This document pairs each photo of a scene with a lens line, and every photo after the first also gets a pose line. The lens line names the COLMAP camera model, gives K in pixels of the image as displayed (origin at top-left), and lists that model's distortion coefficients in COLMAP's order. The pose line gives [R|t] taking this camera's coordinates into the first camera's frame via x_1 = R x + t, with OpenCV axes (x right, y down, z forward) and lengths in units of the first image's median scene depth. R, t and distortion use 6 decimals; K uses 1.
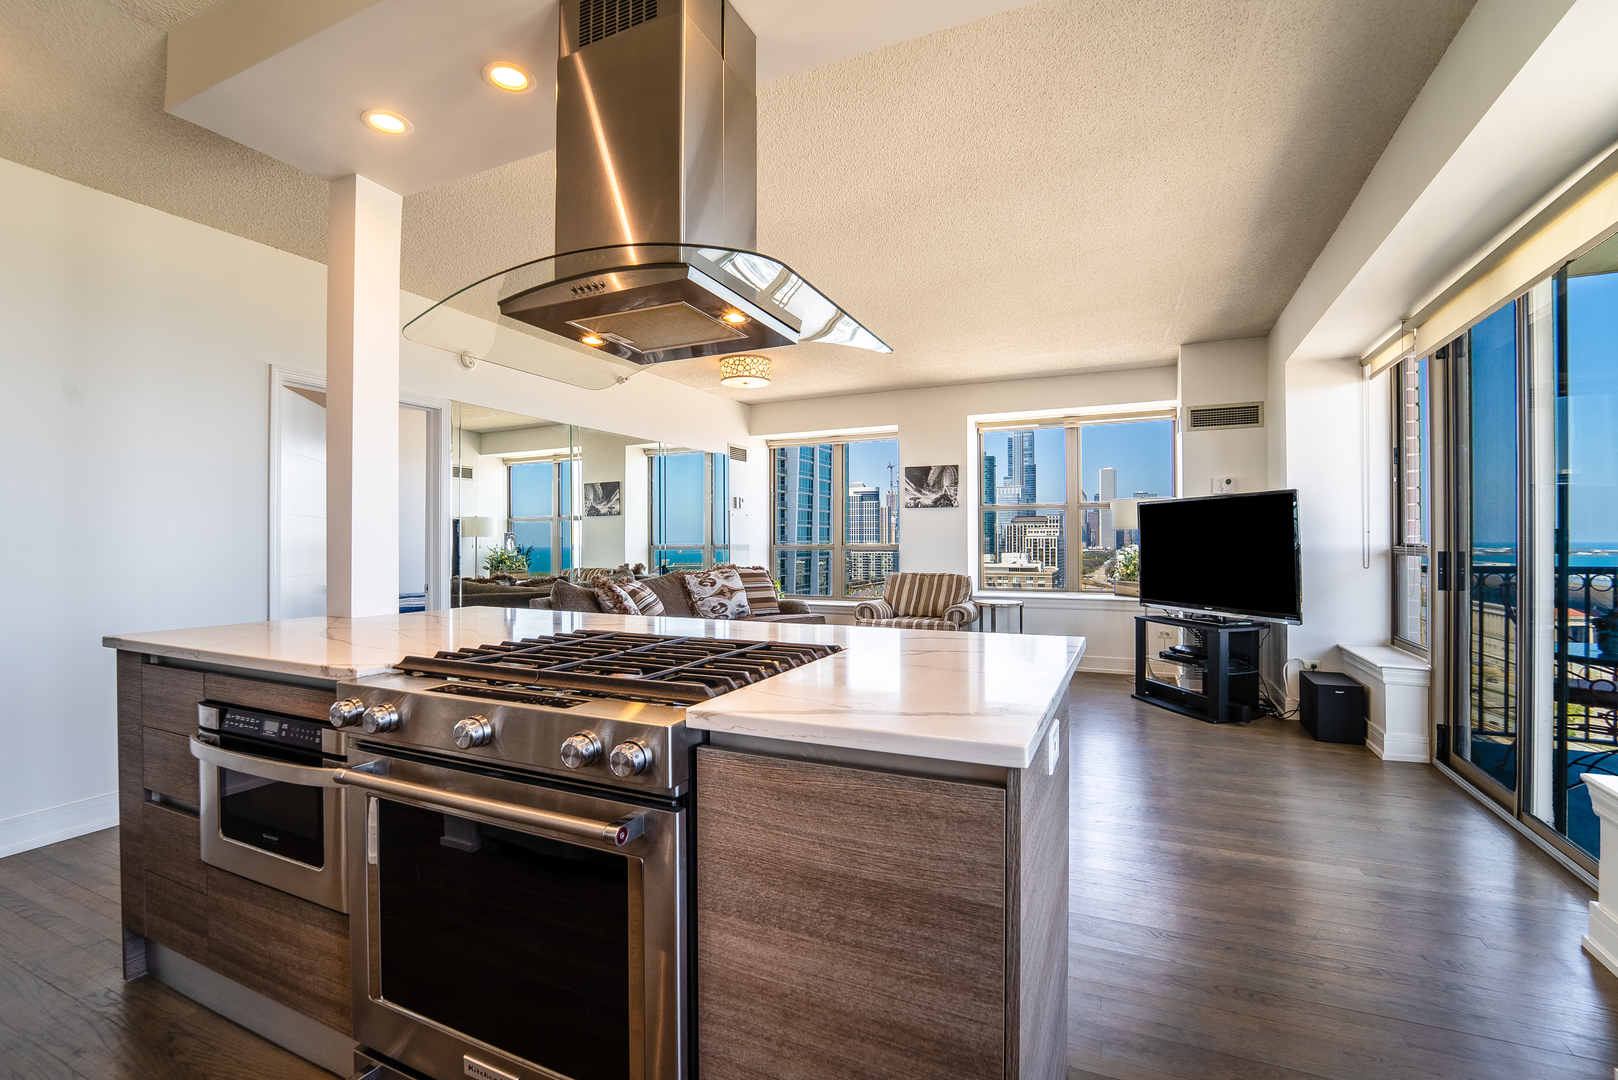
lens RADIAL K [[686.3, 0, 808.3], [0, 686.3, 535.1], [0, 0, 1]] dist [-0.020559, -0.000208]
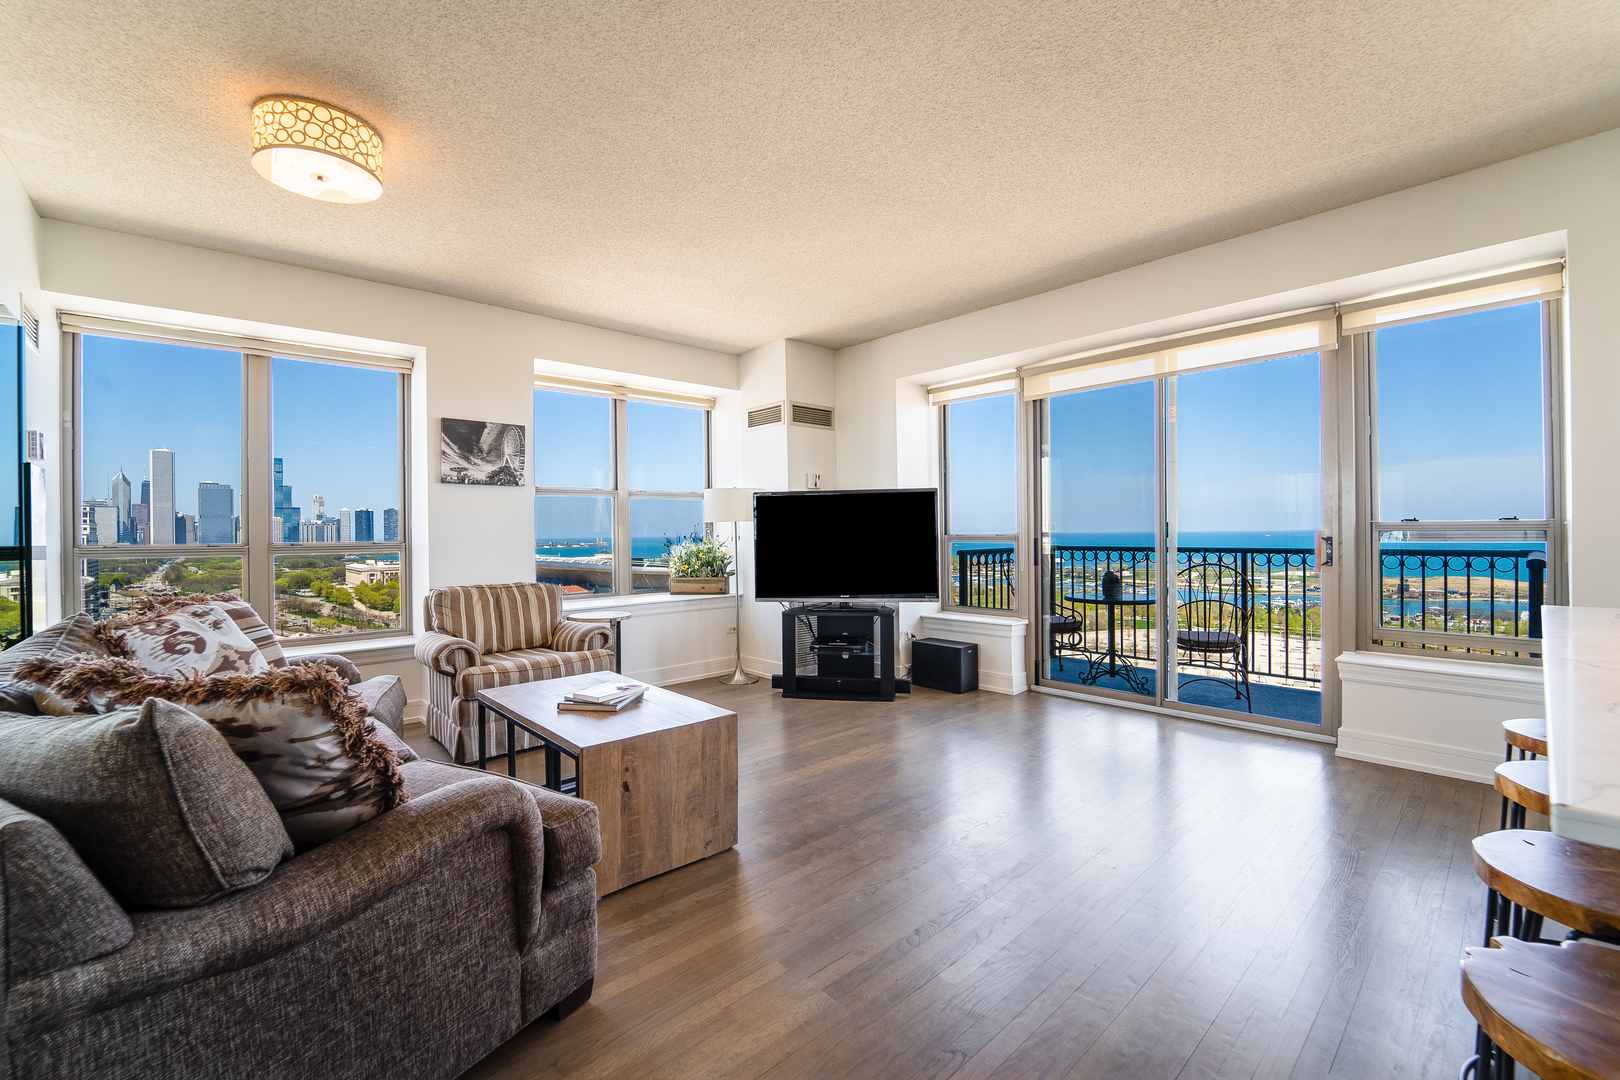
lens RADIAL K [[687.2, 0, 809.3], [0, 687.2, 535.1], [0, 0, 1]] dist [-0.020559, -0.000208]
pose [[0.405485, -0.003678, 0.914094, -0.314572], [0.002095, 0.999993, 0.003094, 0.007336], [-0.914099, 0.000660, 0.405490, 0.475638]]
